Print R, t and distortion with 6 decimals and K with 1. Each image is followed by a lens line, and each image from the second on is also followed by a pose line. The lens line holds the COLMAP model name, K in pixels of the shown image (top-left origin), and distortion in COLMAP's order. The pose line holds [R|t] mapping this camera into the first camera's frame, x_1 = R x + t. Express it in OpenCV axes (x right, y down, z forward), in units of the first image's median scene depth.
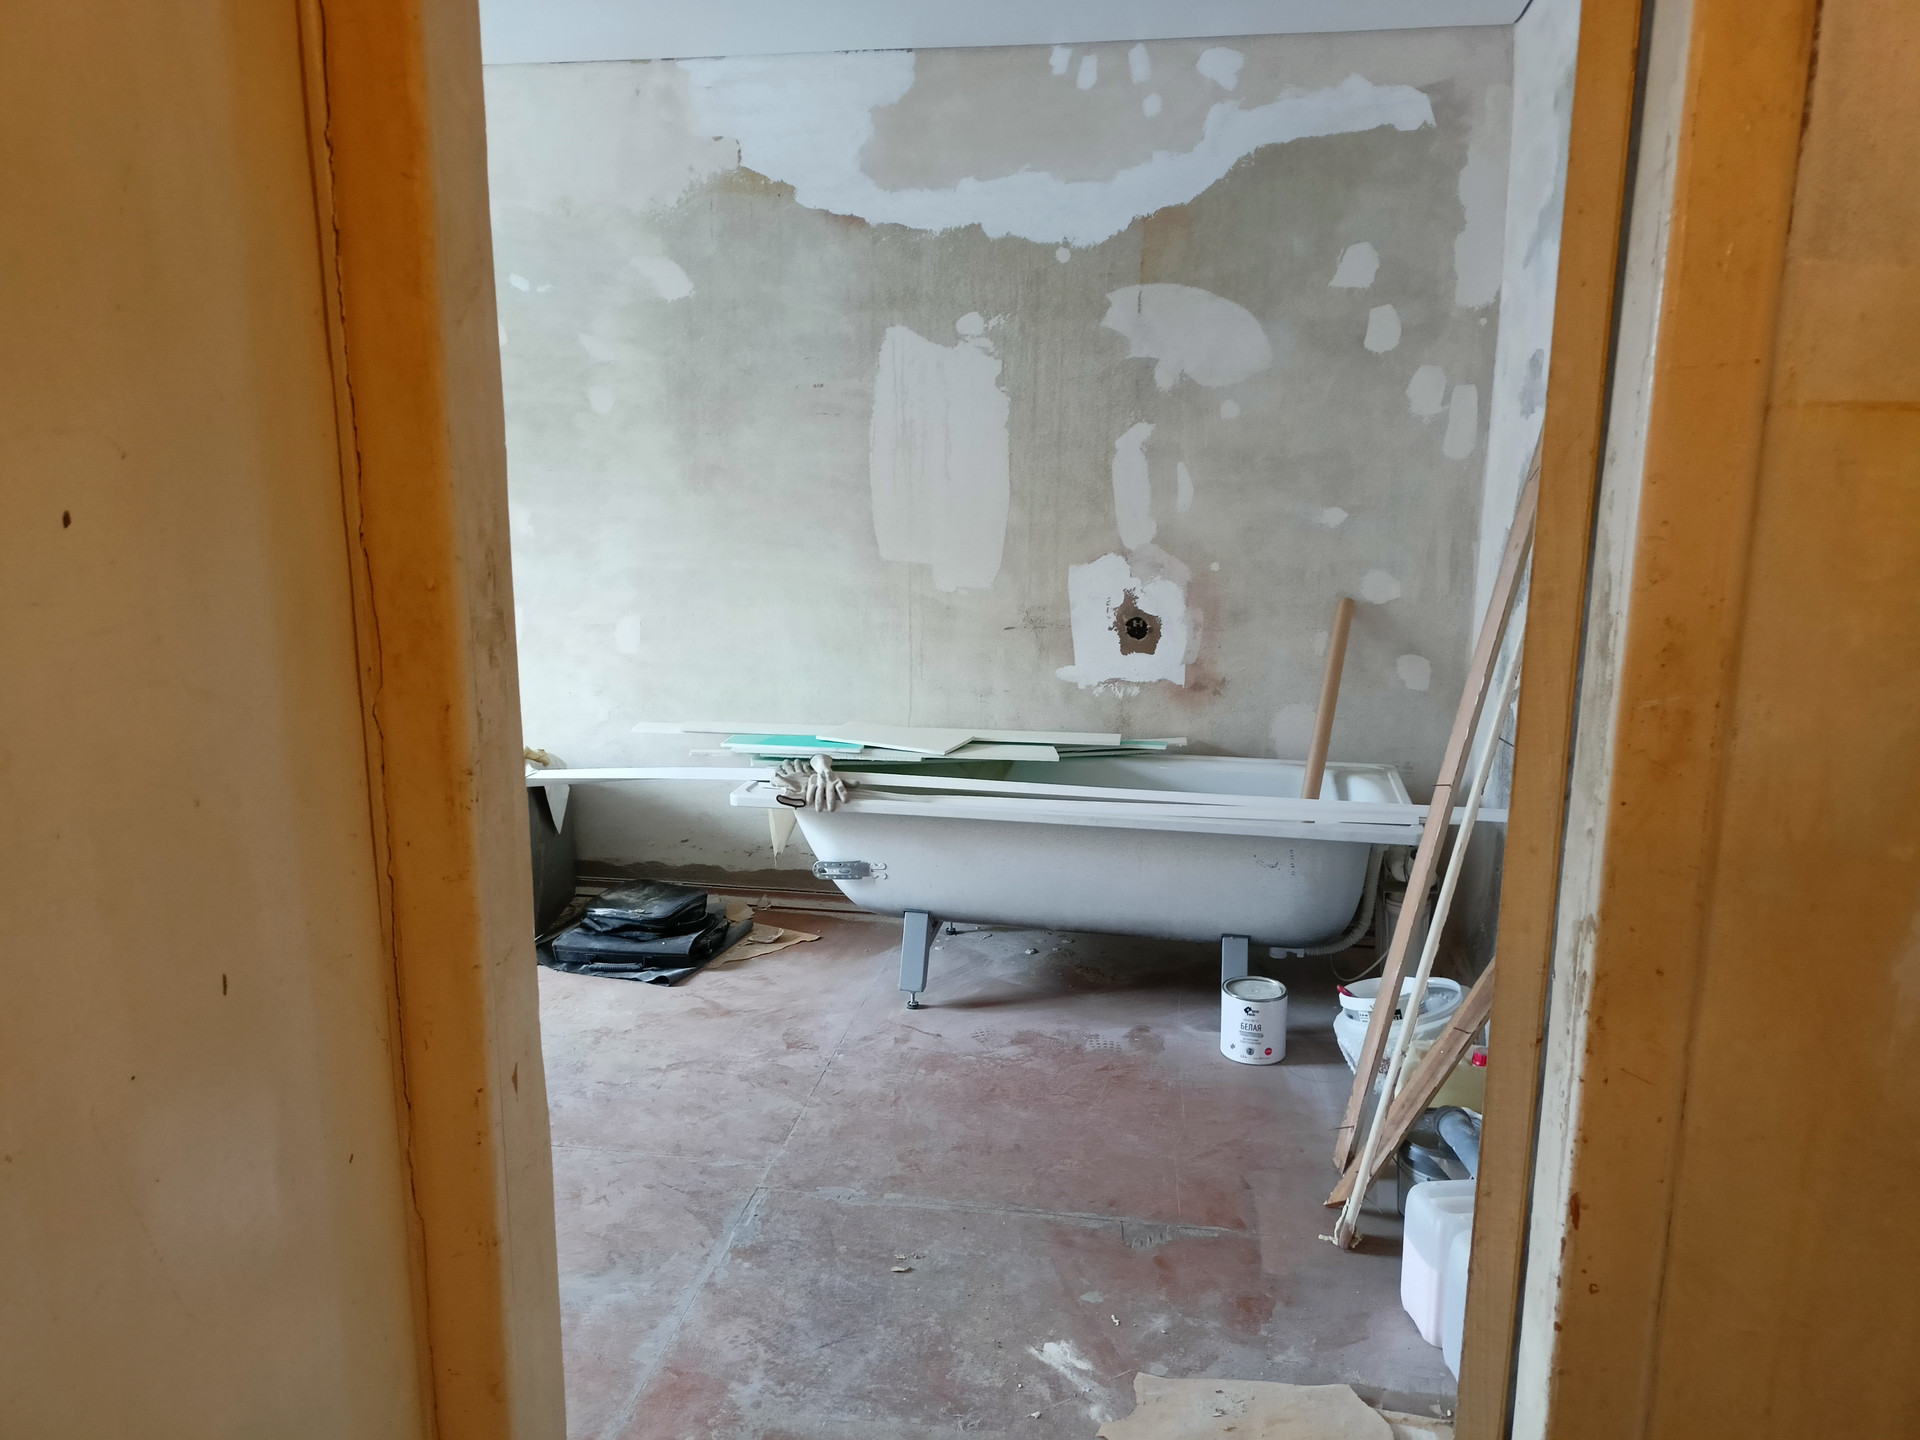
lens RADIAL K [[1413.2, 0, 978.2], [0, 1413.2, 721.8], [0, 0, 1]] dist [0.114971, -0.213378]
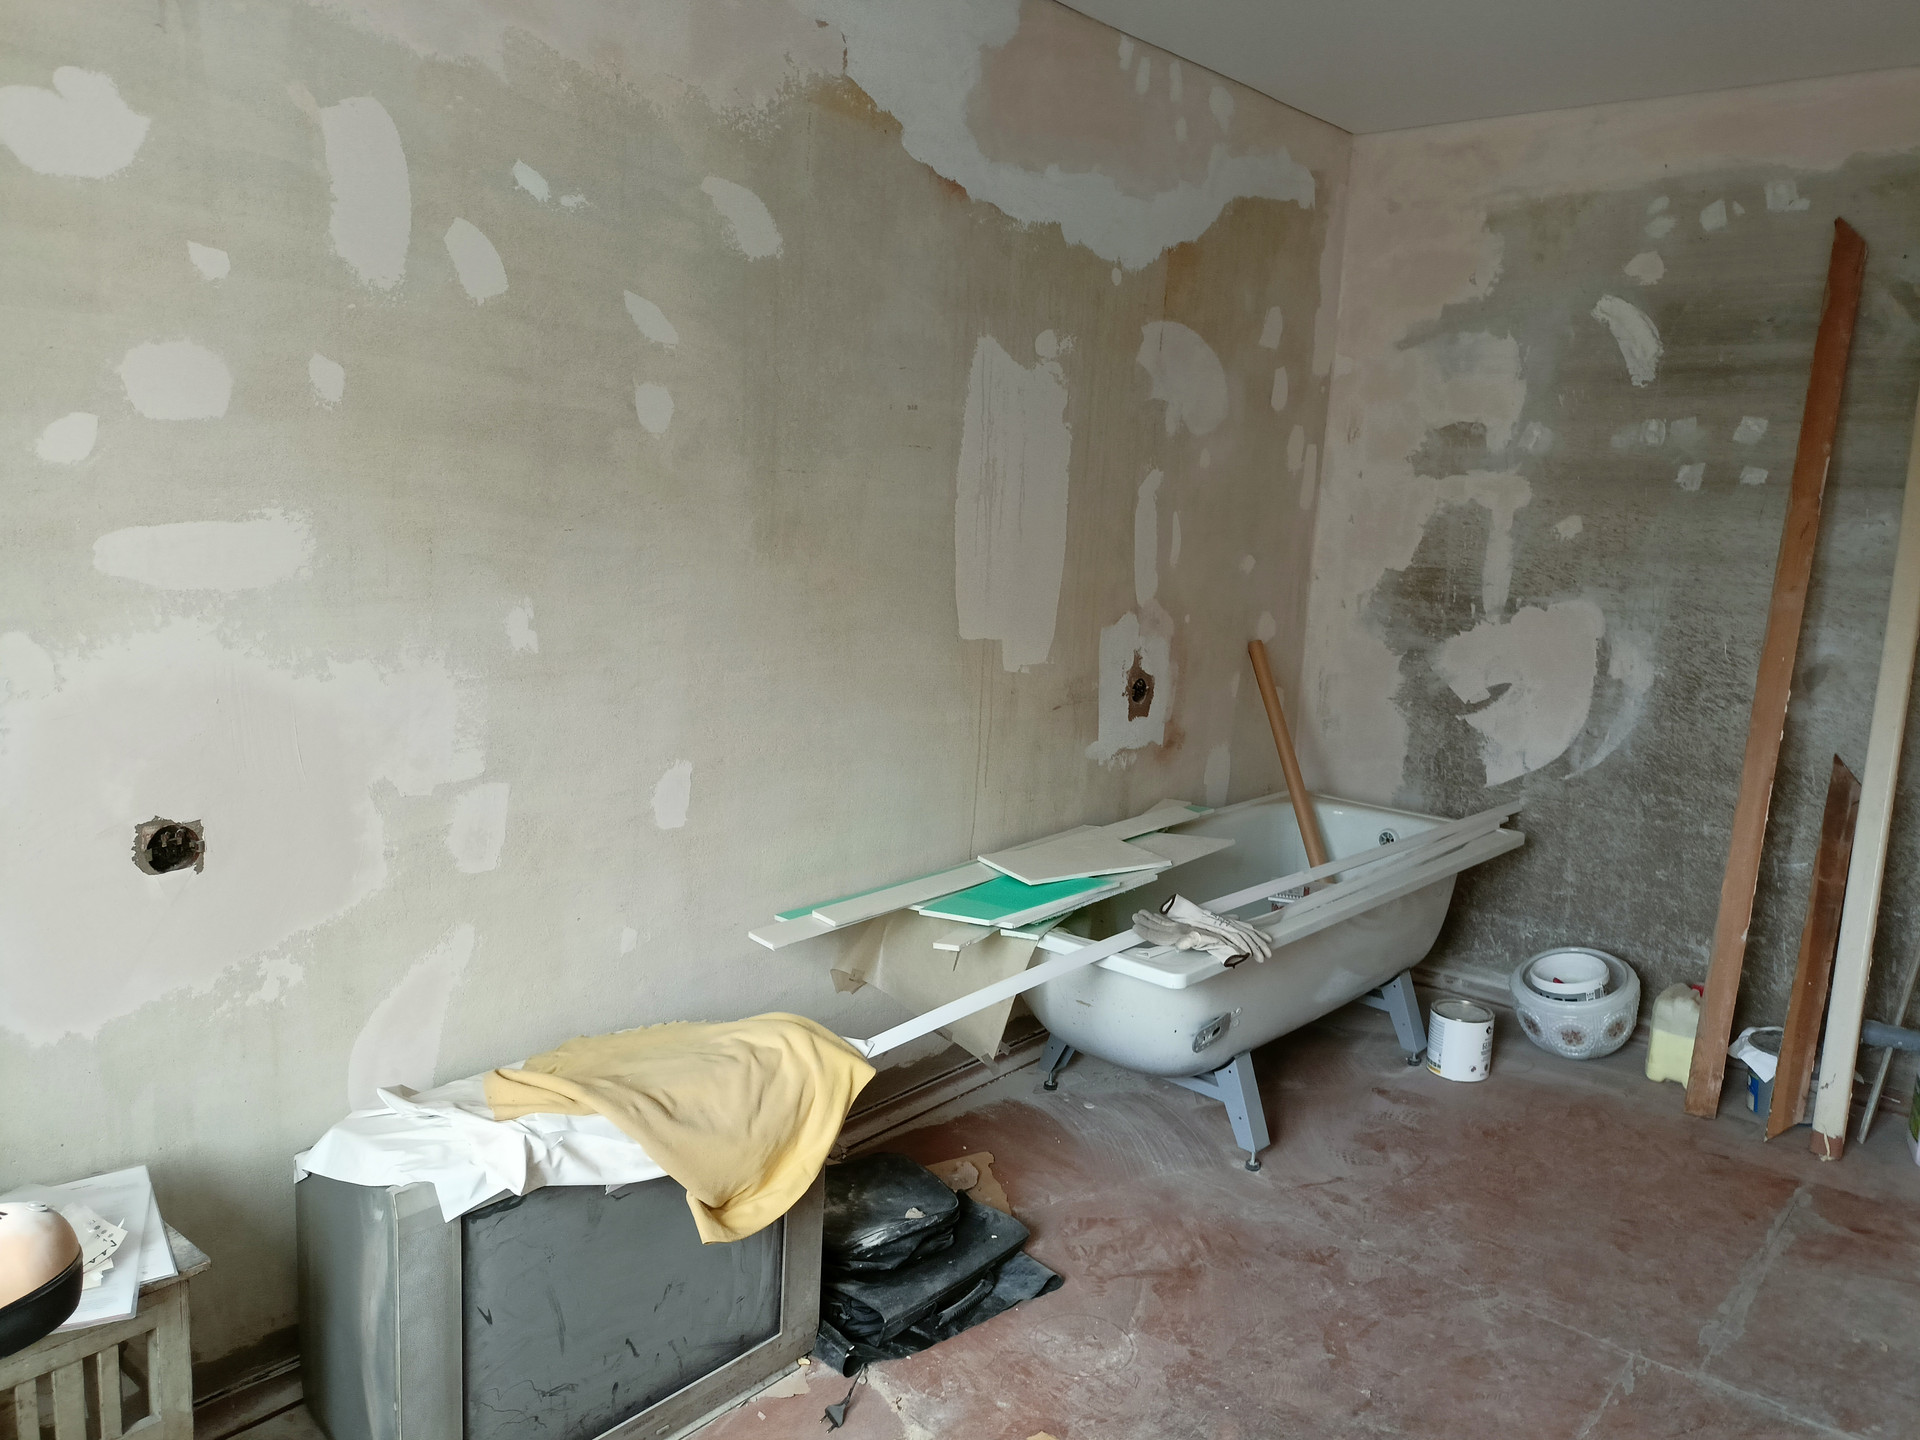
lens RADIAL K [[1422.9, 0, 968.3], [0, 1422.9, 725.1], [0, 0, 1]] dist [0.076599, -0.094169]
pose [[0.517718, -0.131361, 0.845406, -0.778909], [0.139436, 0.987886, 0.068111, -0.130783], [-0.844112, 0.082618, 0.529763, 0.647919]]
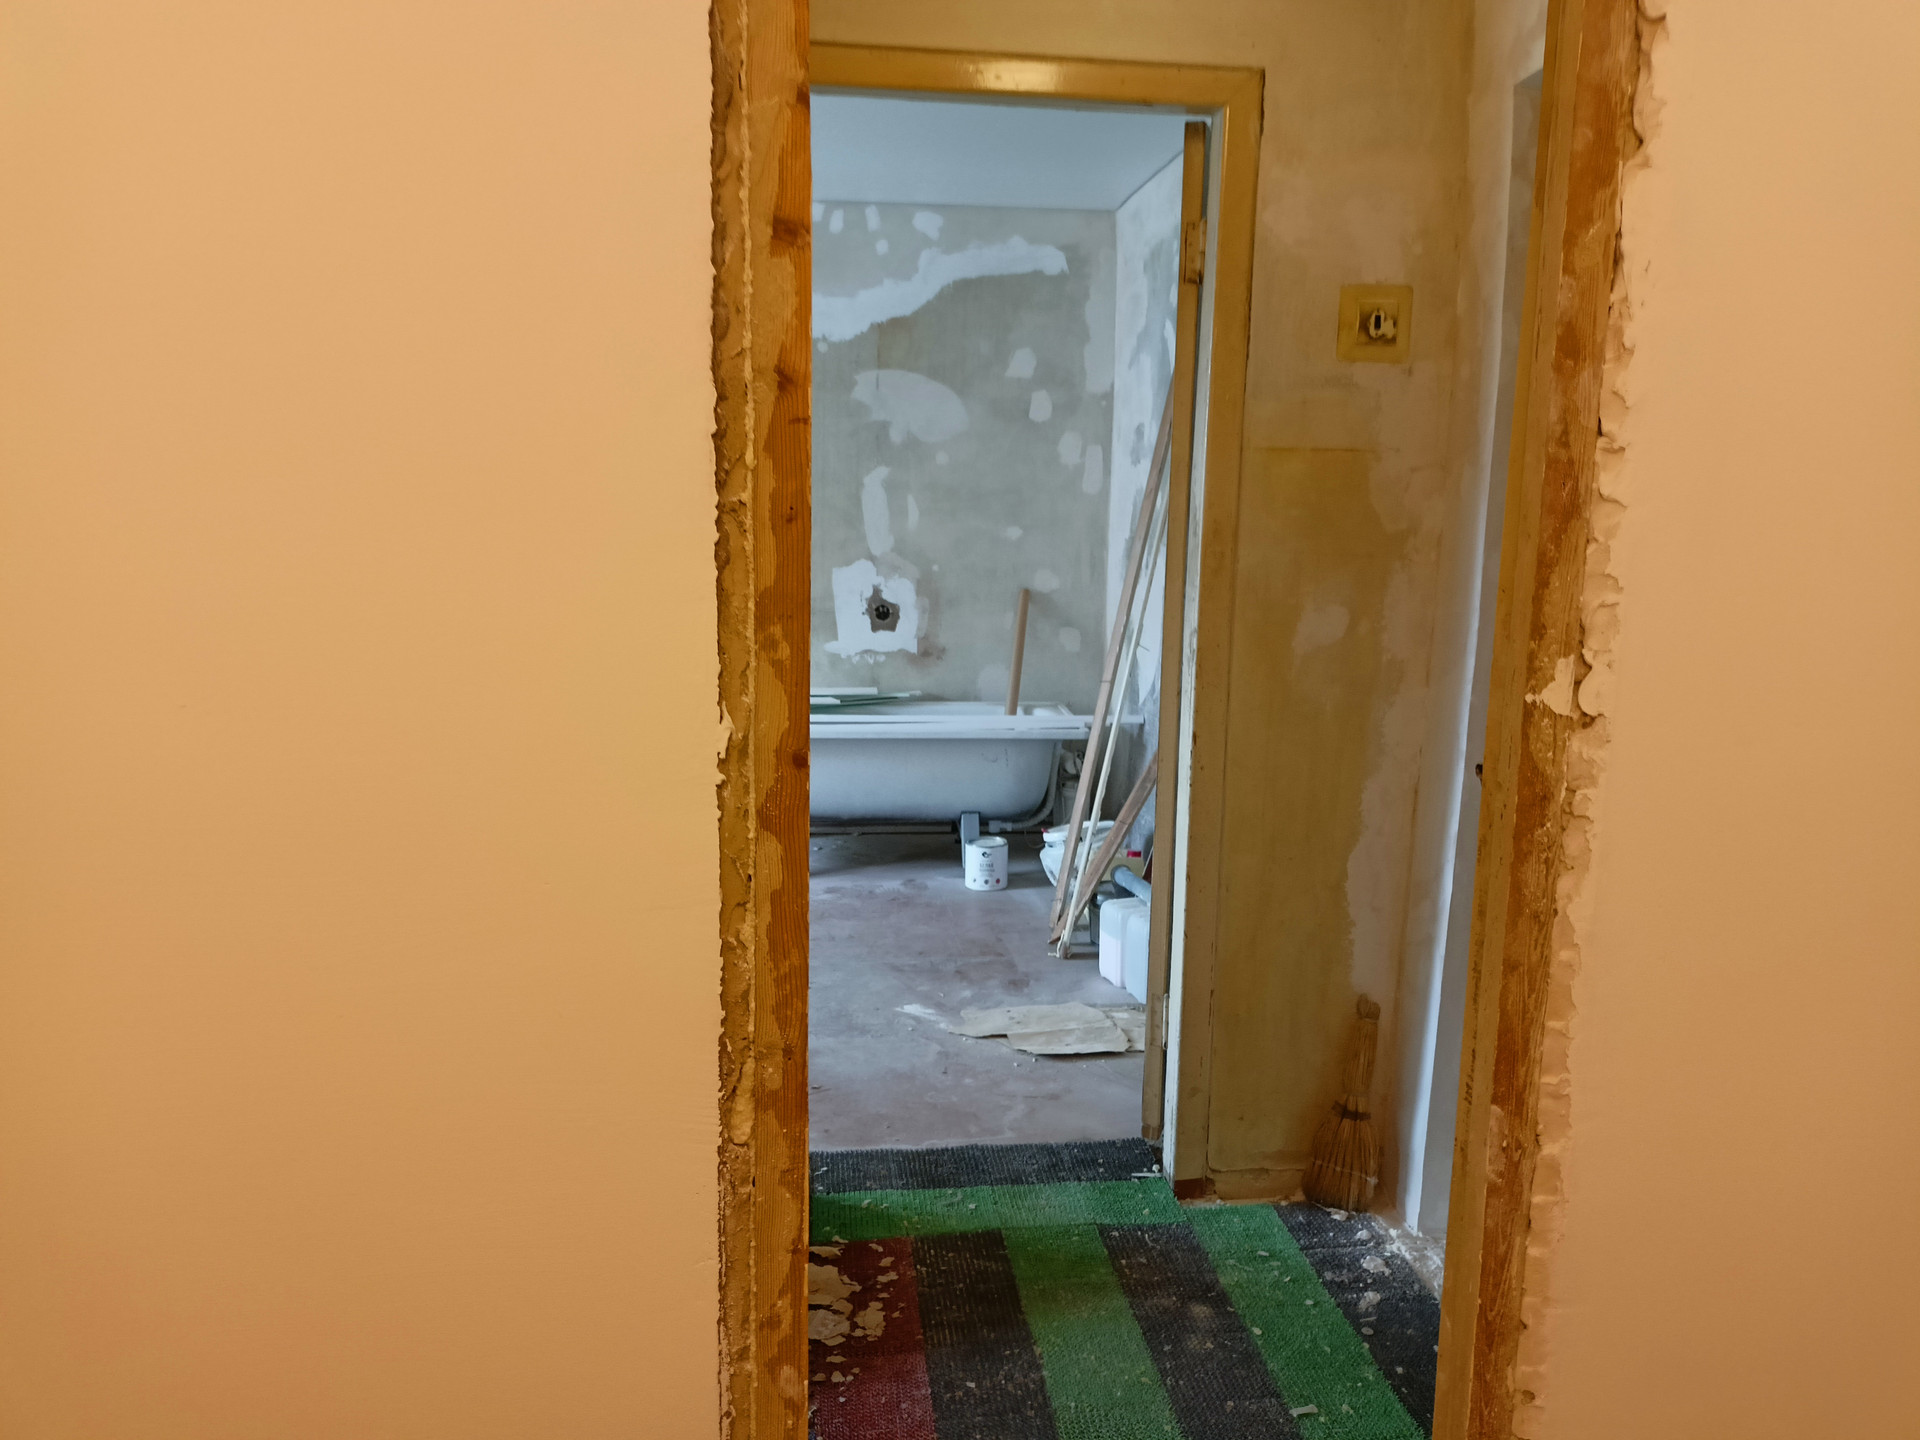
lens RADIAL K [[1425.6, 0, 983.3], [0, 1425.6, 742.5], [0, 0, 1]] dist [0.080998, -0.082407]
pose [[0.962443, -0.039139, 0.268649, -0.186566], [0.045937, 0.998762, -0.019065, 0.099431], [-0.267570, 0.030690, 0.963050, -0.401986]]
